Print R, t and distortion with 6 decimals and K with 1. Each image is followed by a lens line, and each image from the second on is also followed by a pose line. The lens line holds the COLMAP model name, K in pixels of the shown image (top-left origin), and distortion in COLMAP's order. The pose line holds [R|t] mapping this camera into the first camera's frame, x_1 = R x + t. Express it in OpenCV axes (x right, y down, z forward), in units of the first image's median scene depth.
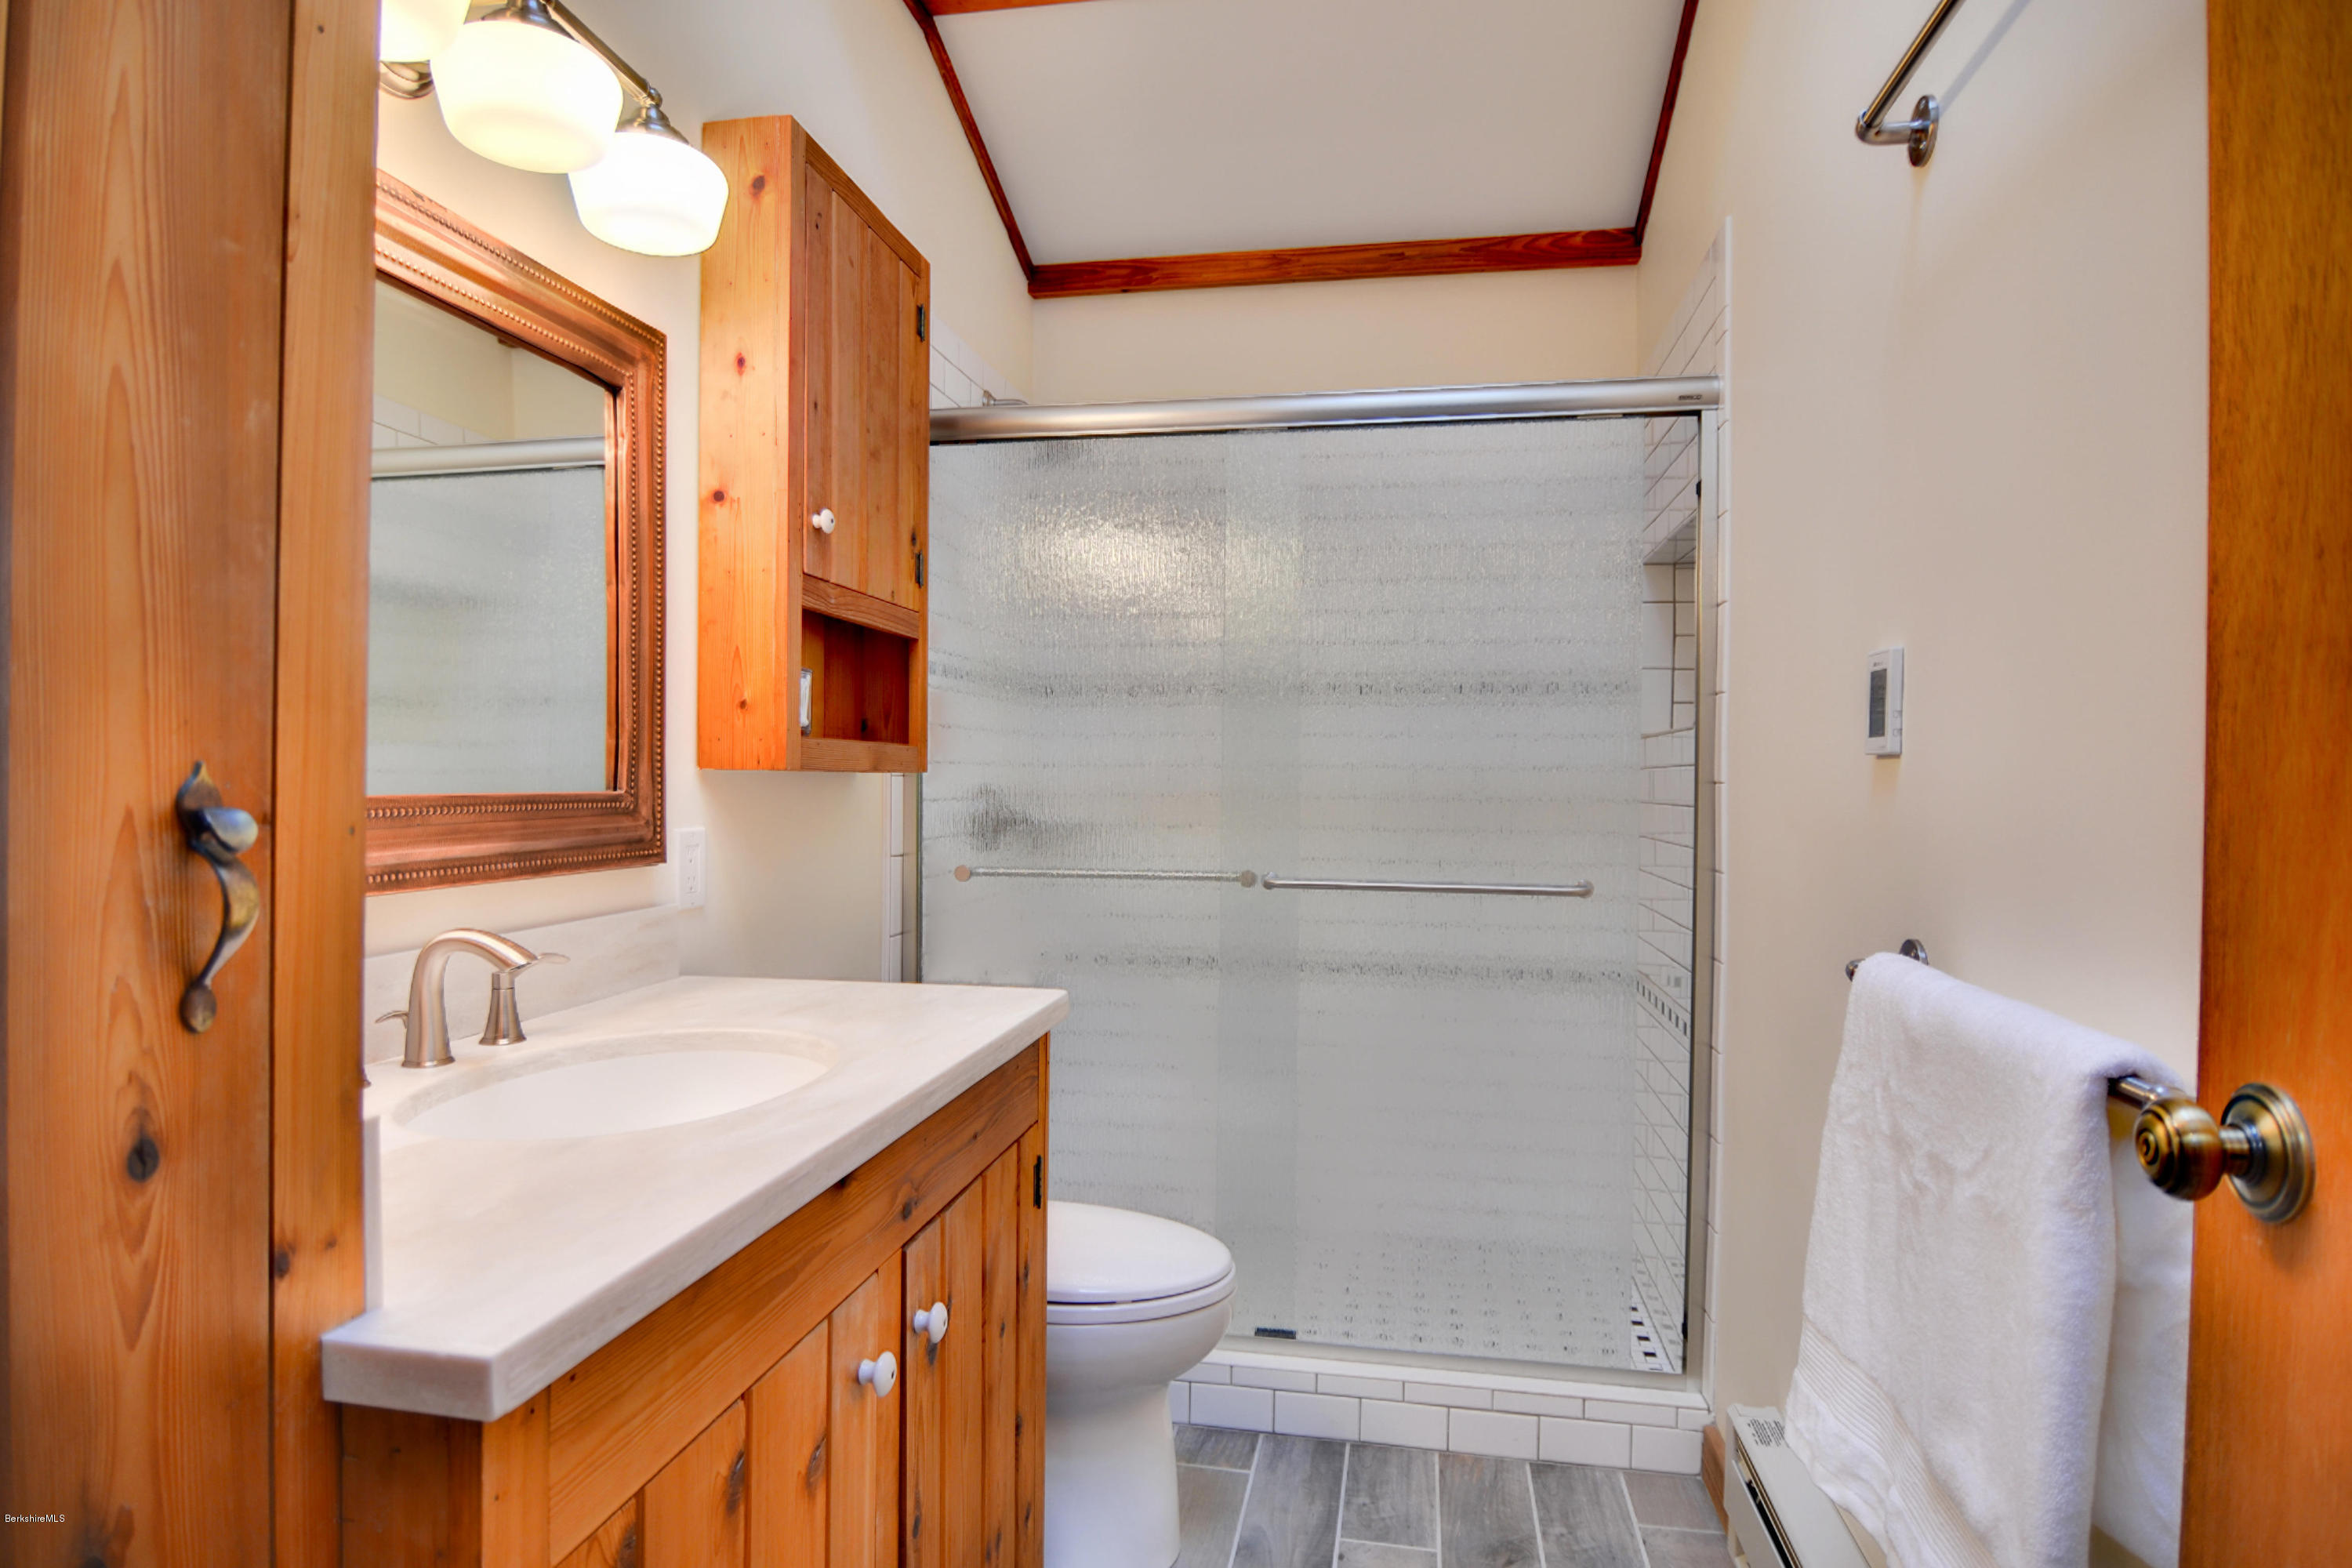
lens RADIAL K [[1278.1, 0, 1176.0], [0, 1278.1, 784.0], [0, 0, 1]] dist [-0.009735, -0.010572]
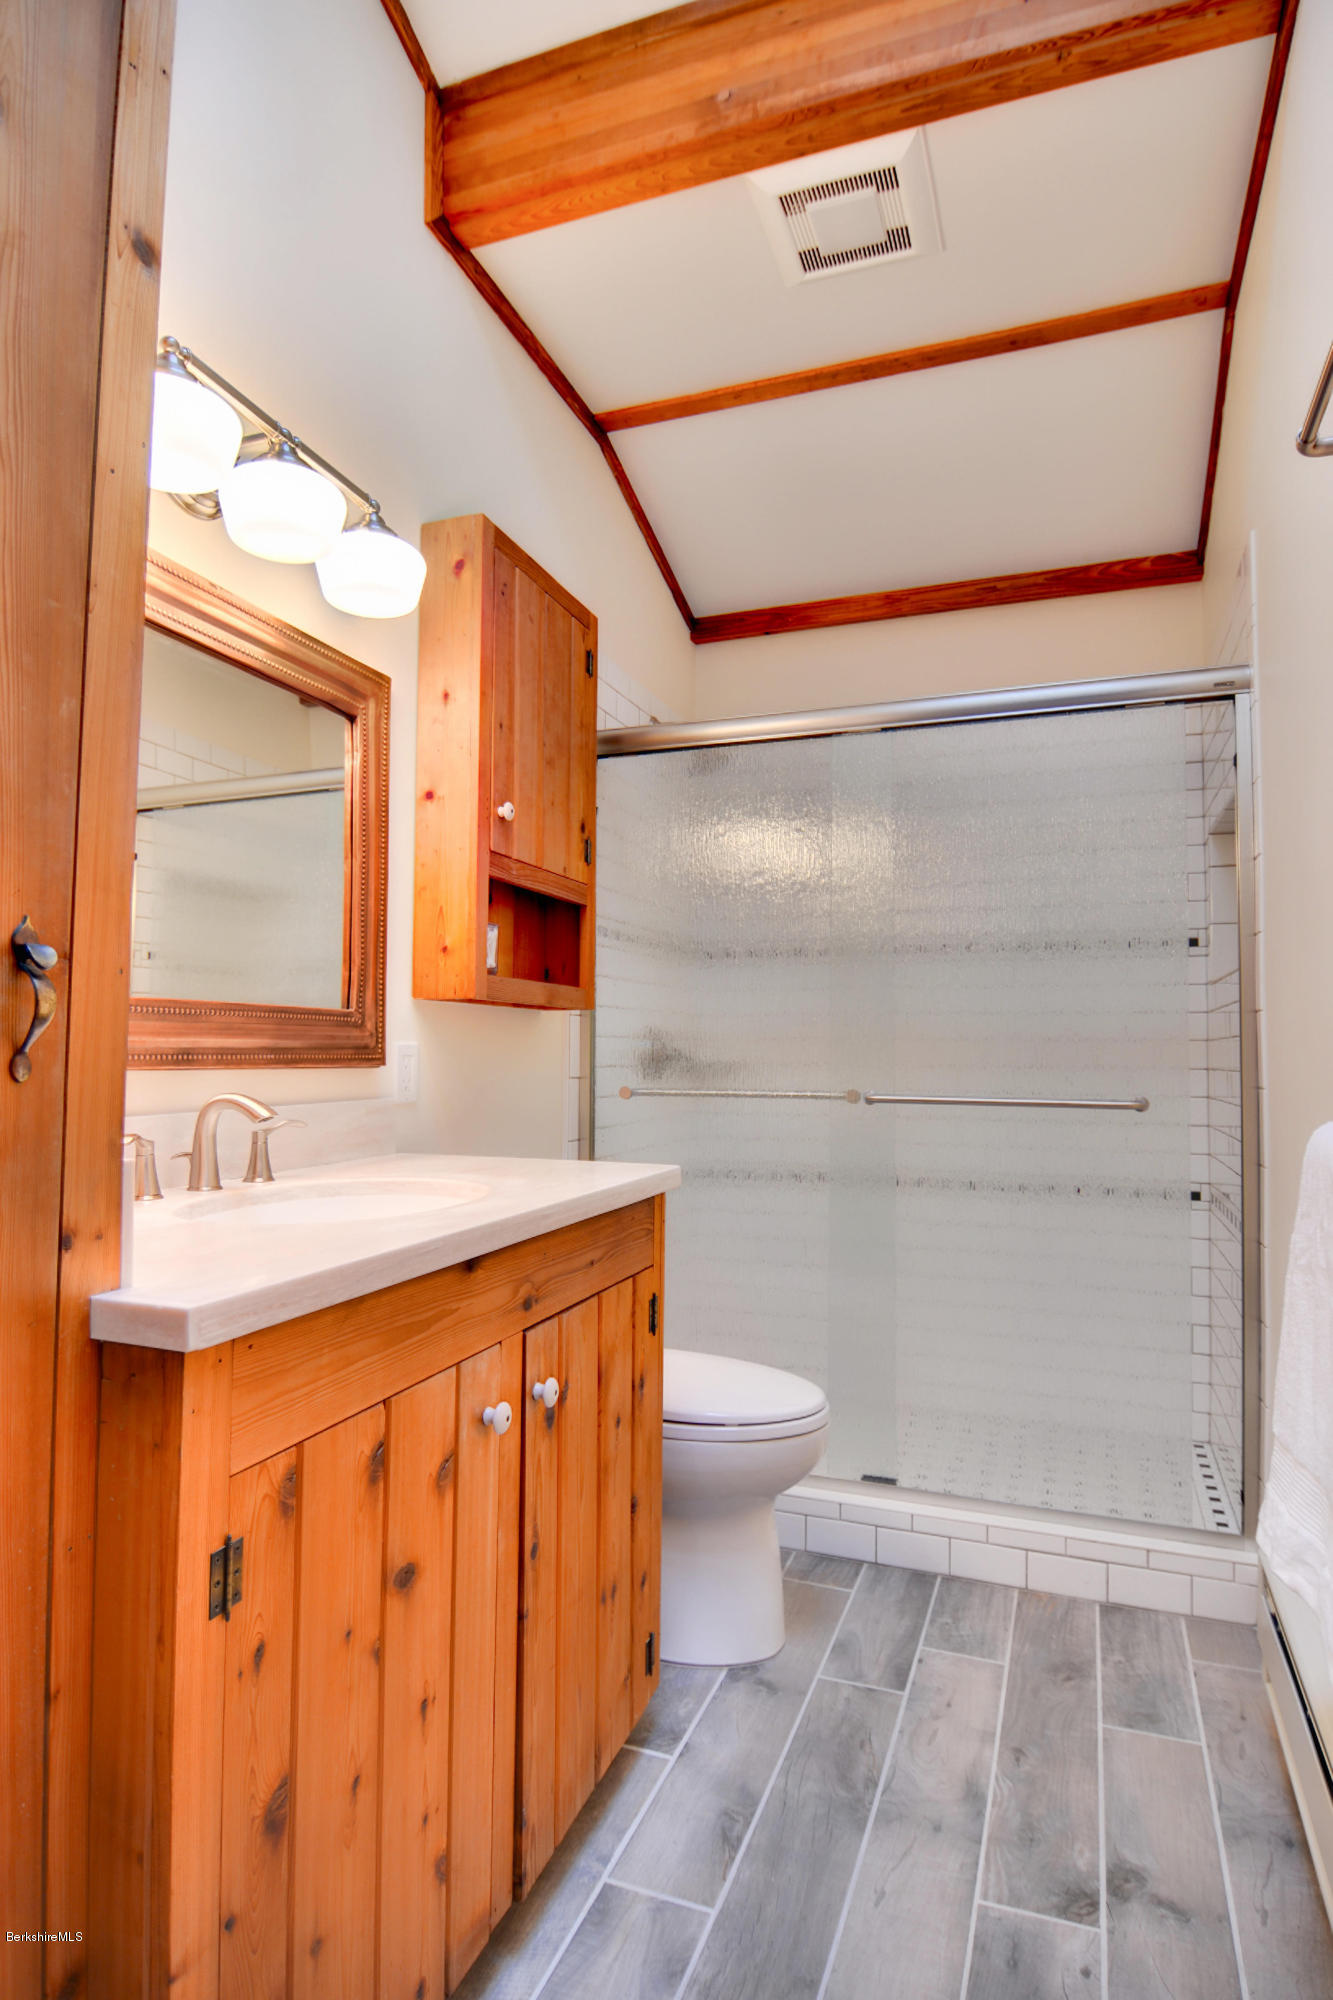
lens RADIAL K [[1086.8, 0, 672.5], [0, 1086.8, 1002.4], [0, 0, 1]] dist [-0.009735, -0.010572]
pose [[0.984804, -0.009324, -0.173419, 0.095319], [0.000096, 0.998587, -0.053142, 0.056214], [0.173670, 0.052318, 0.983413, -0.071833]]
